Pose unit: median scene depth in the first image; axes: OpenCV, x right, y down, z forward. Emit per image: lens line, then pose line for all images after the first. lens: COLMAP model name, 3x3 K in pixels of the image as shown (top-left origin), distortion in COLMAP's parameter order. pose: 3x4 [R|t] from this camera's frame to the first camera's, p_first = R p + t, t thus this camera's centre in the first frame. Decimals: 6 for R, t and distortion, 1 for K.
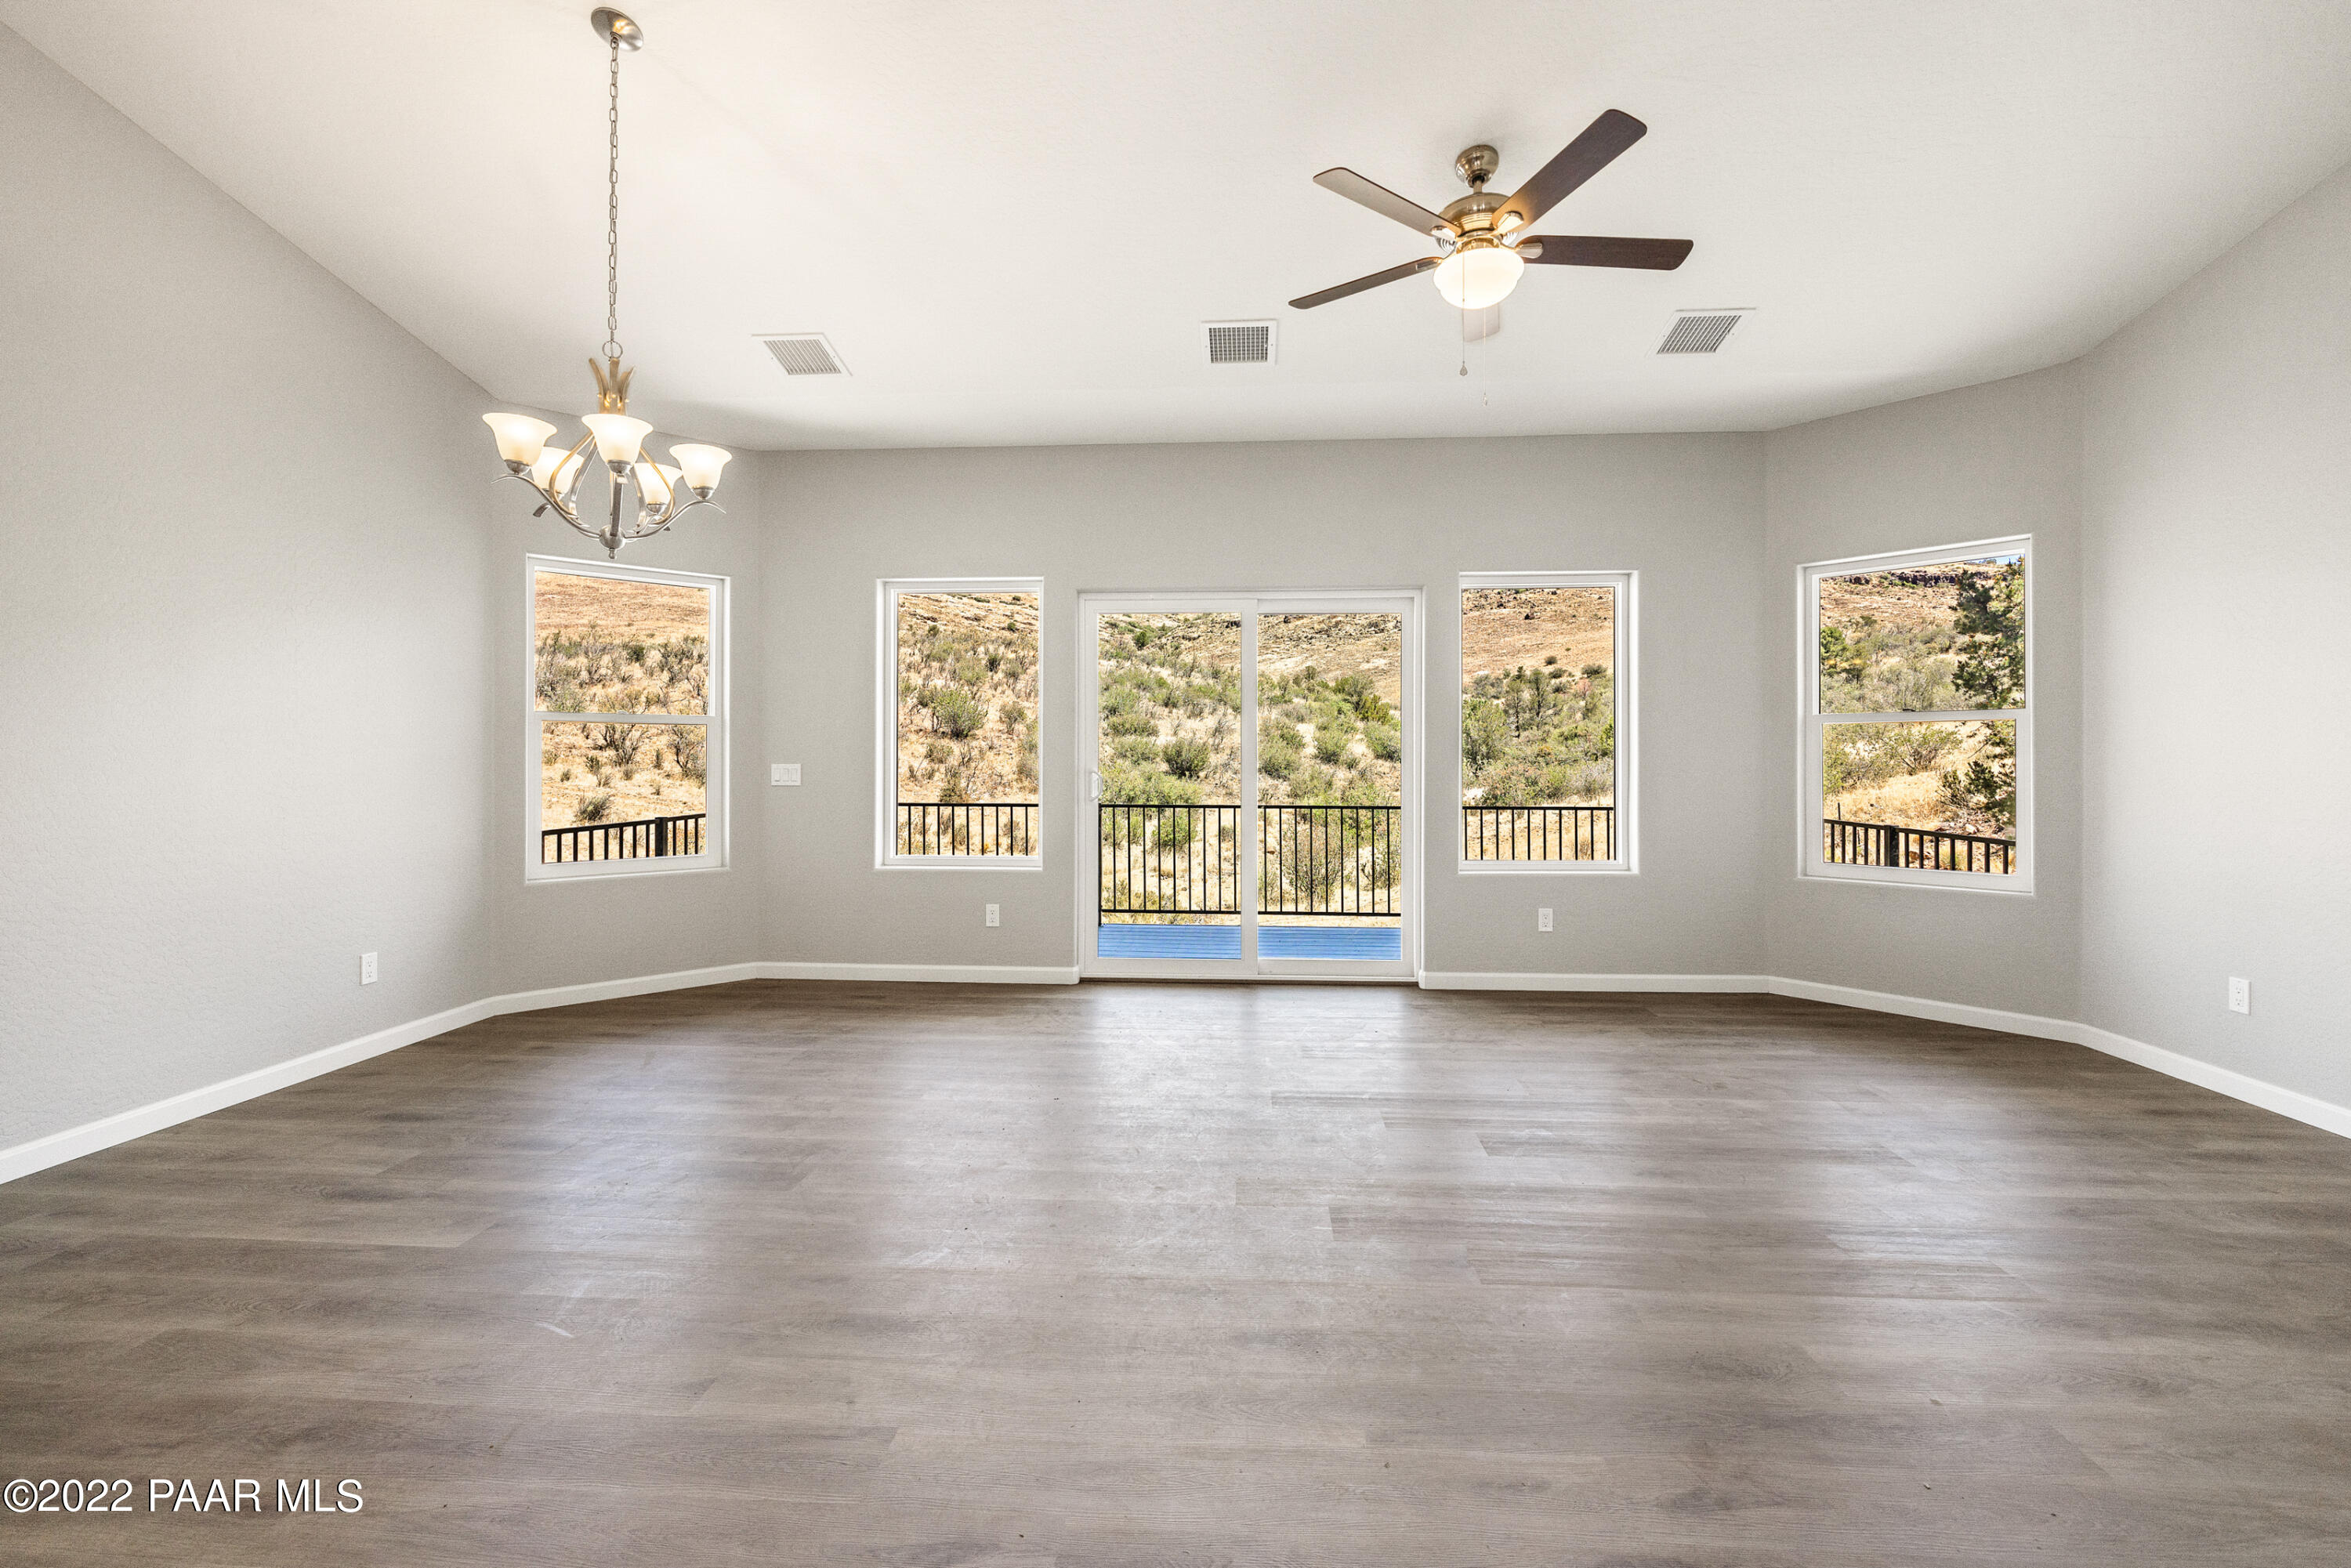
lens RADIAL K [[965.6, 0, 1171.7], [0, 965.6, 757.6], [0, 0, 1]] dist [-0.003528, -0.000230]
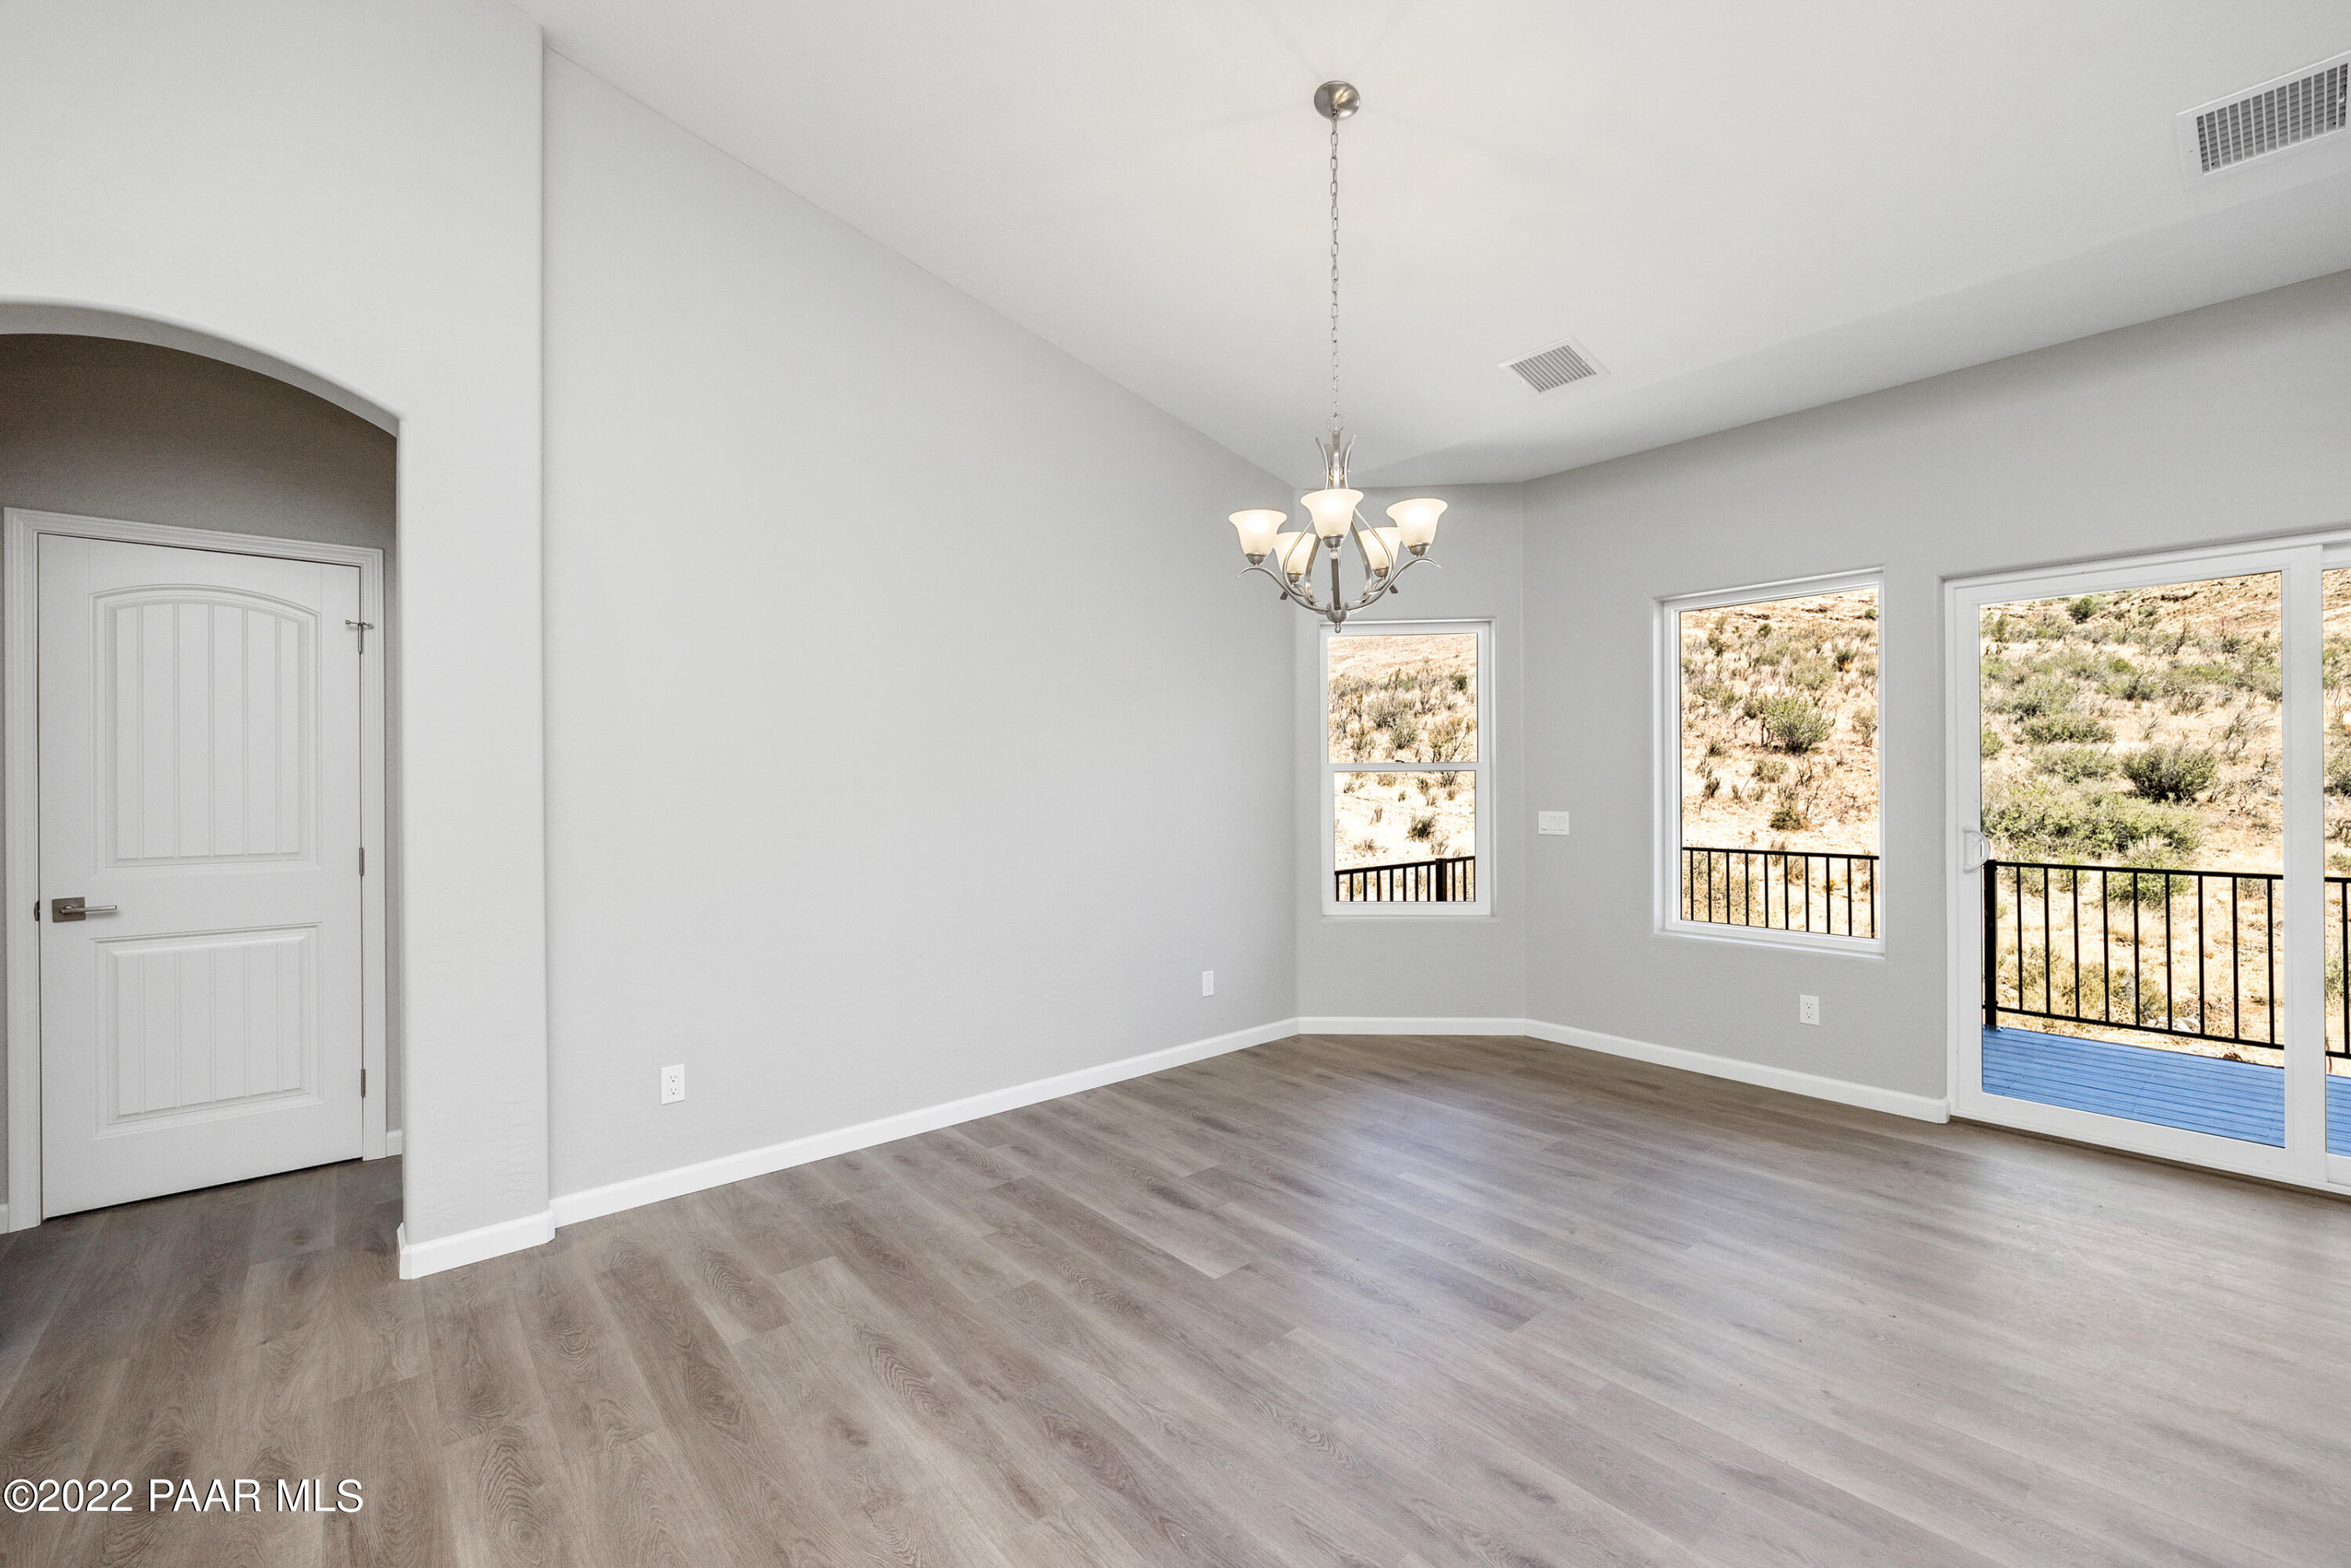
lens RADIAL K [[964.7, 0, 1202.9], [0, 964.7, 781.6], [0, 0, 1]] dist [0.000079, 0.000372]
pose [[0.716571, -0.007316, -0.697476, 0.001064], [0.012679, 0.999916, 0.002538, -0.003434], [0.697399, -0.010662, 0.716604, 0.011346]]
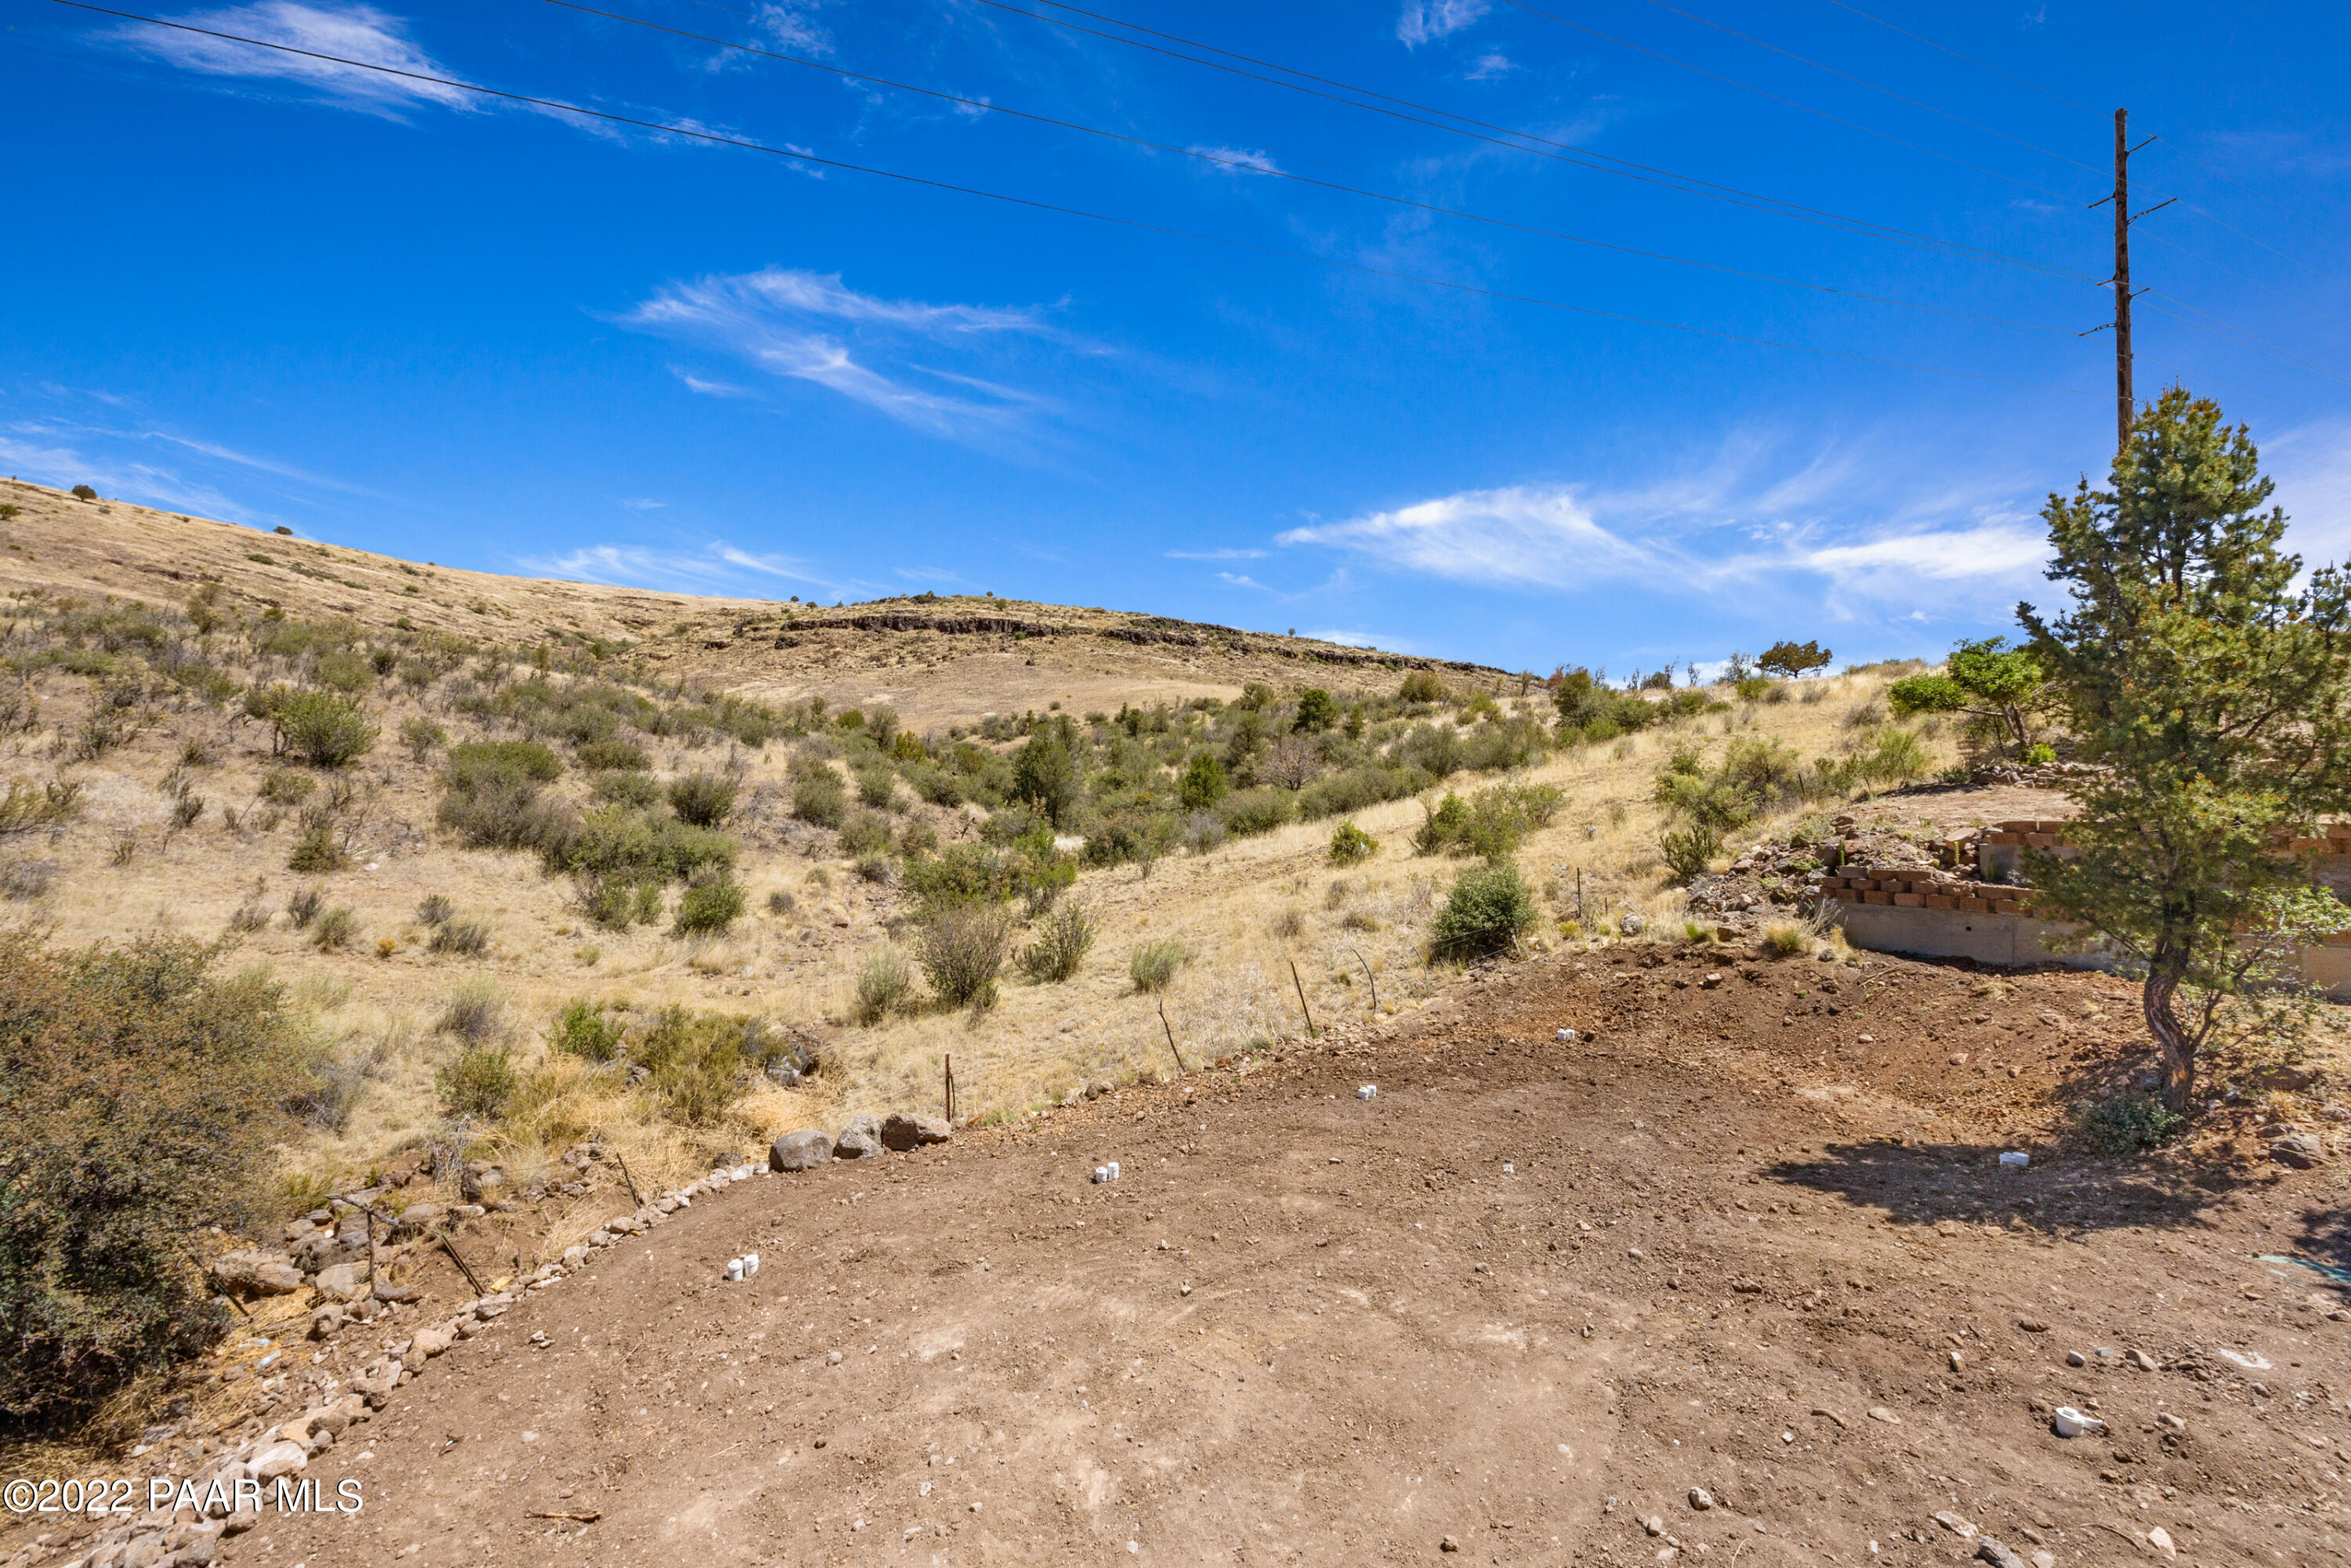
lens RADIAL K [[935.8, 0, 1136.9], [0, 935.8, 779.9], [0, 0, 1]] dist [-0.002826, 0.000365]
pose [[0.872993, 0.020879, 0.487285, -0.046299], [-0.013215, 0.999729, -0.019160, -0.005880], [-0.487553, 0.010287, 0.873033, 0.164364]]
